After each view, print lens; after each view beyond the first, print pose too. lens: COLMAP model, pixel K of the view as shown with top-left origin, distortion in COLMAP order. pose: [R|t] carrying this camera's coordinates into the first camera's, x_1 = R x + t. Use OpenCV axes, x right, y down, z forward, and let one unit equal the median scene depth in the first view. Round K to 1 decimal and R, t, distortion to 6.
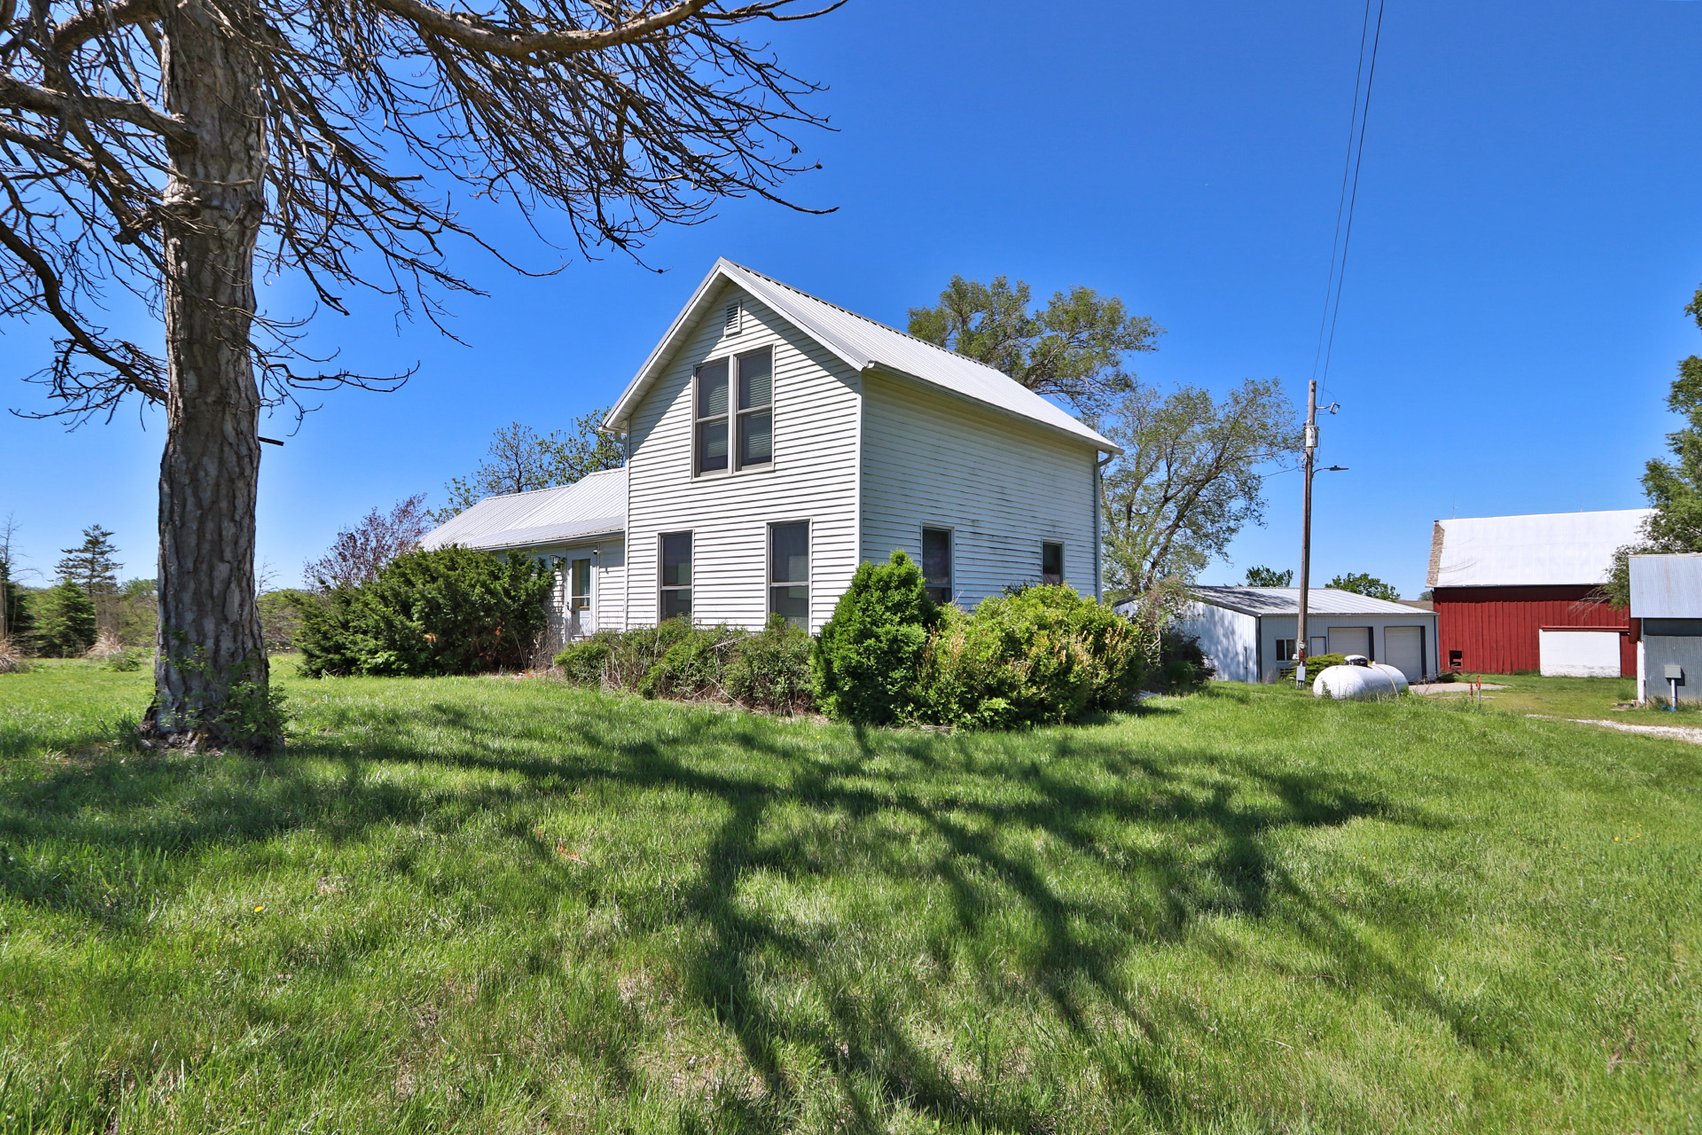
lens RADIAL K [[868.3, 0, 825.8], [0, 868.3, 566.7], [0, 0, 1]] dist [-0.032833, 0.011488]
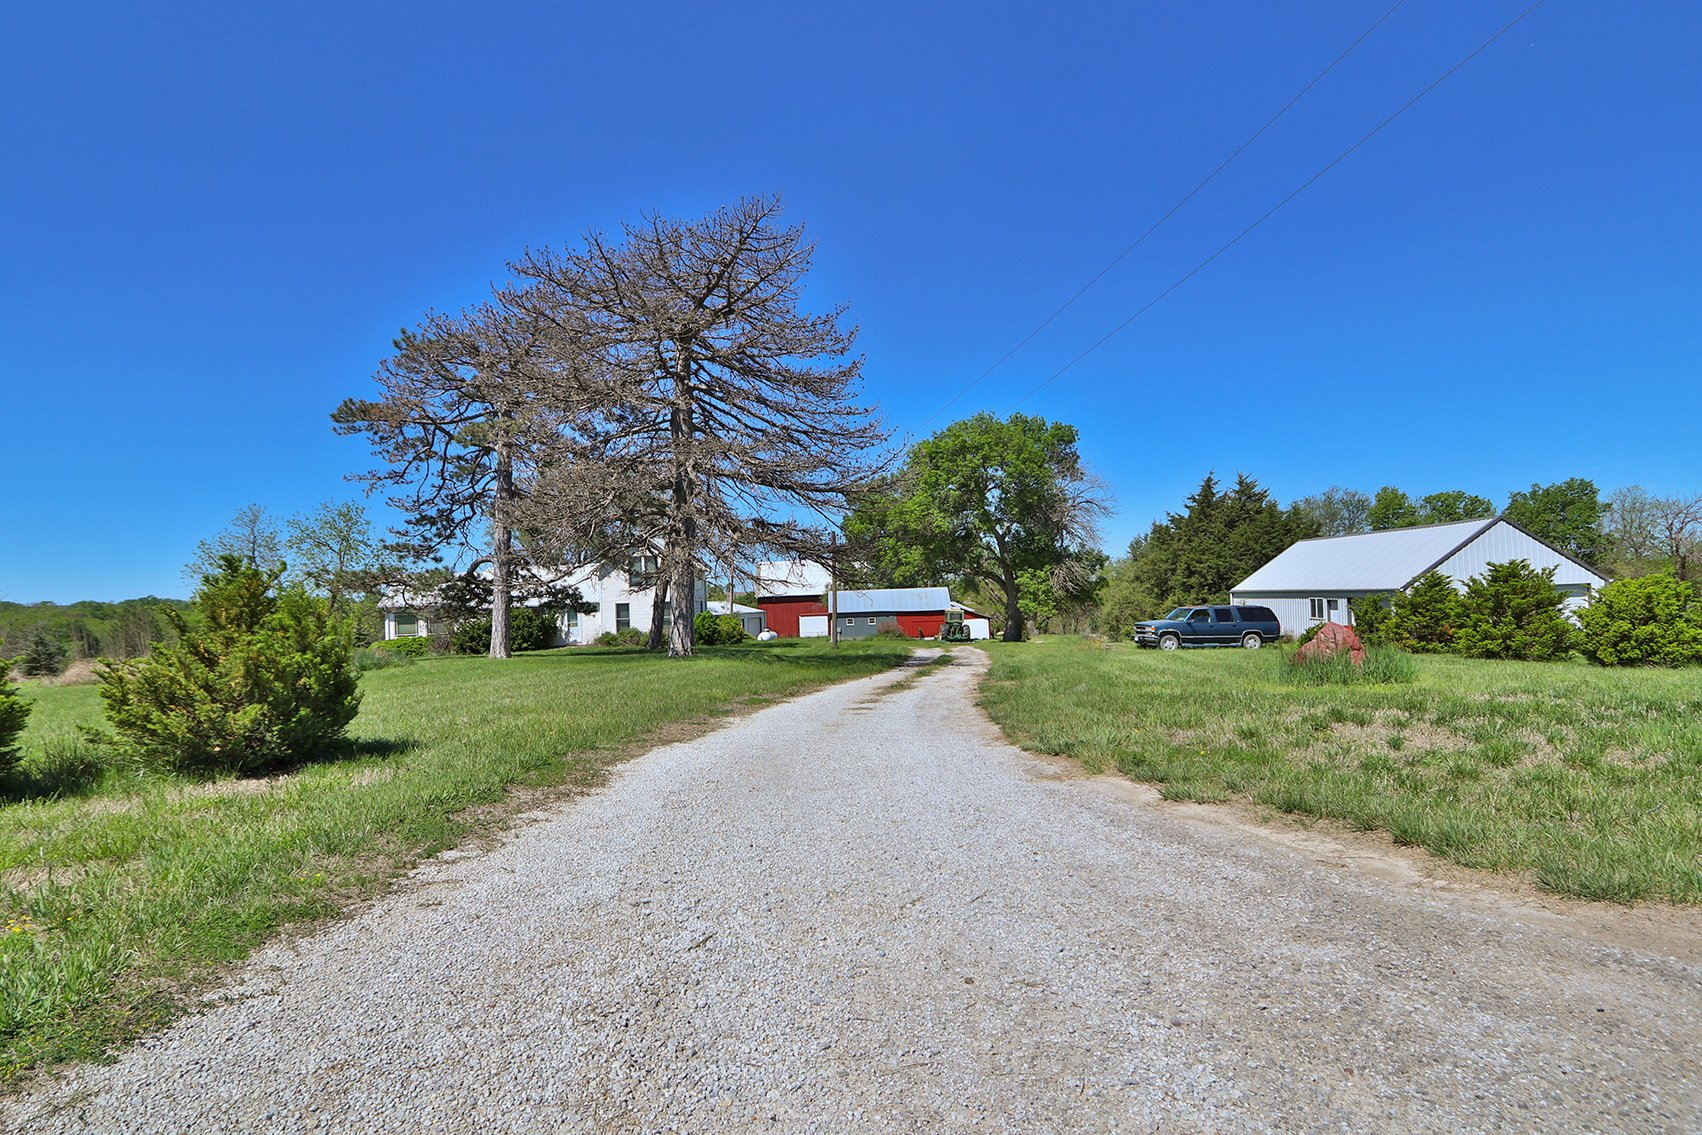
lens RADIAL K [[868.3, 0, 825.8], [0, 868.3, 566.7], [0, 0, 1]] dist [-0.032833, 0.011488]
pose [[0.738046, -0.004687, 0.674734, -1.683119], [0.000545, 0.999980, 0.006349, -0.182431], [-0.674750, -0.004318, 0.738033, -1.877578]]
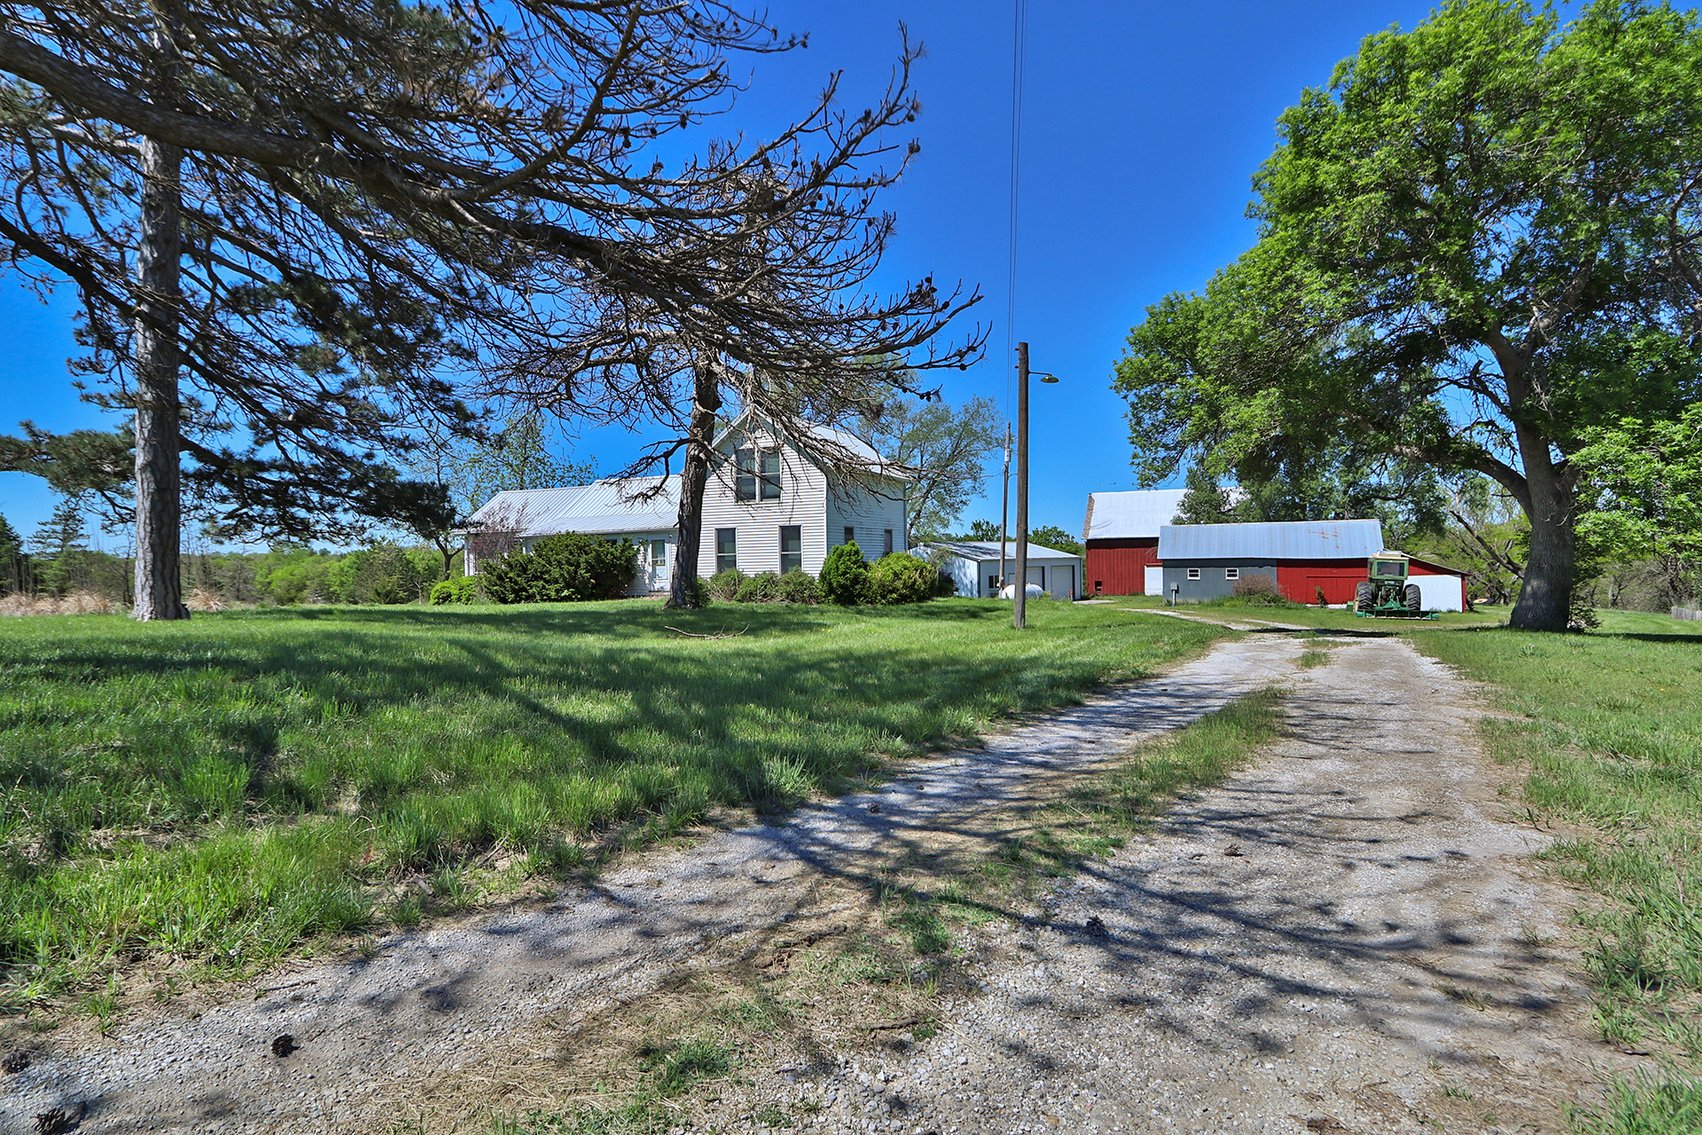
lens RADIAL K [[868.3, 0, 825.8], [0, 868.3, 566.7], [0, 0, 1]] dist [-0.032833, 0.011488]
pose [[0.958766, -0.020583, 0.283450, -0.467687], [0.003385, 0.998130, 0.061029, -0.064496], [-0.284176, -0.057553, 0.957043, -0.950739]]
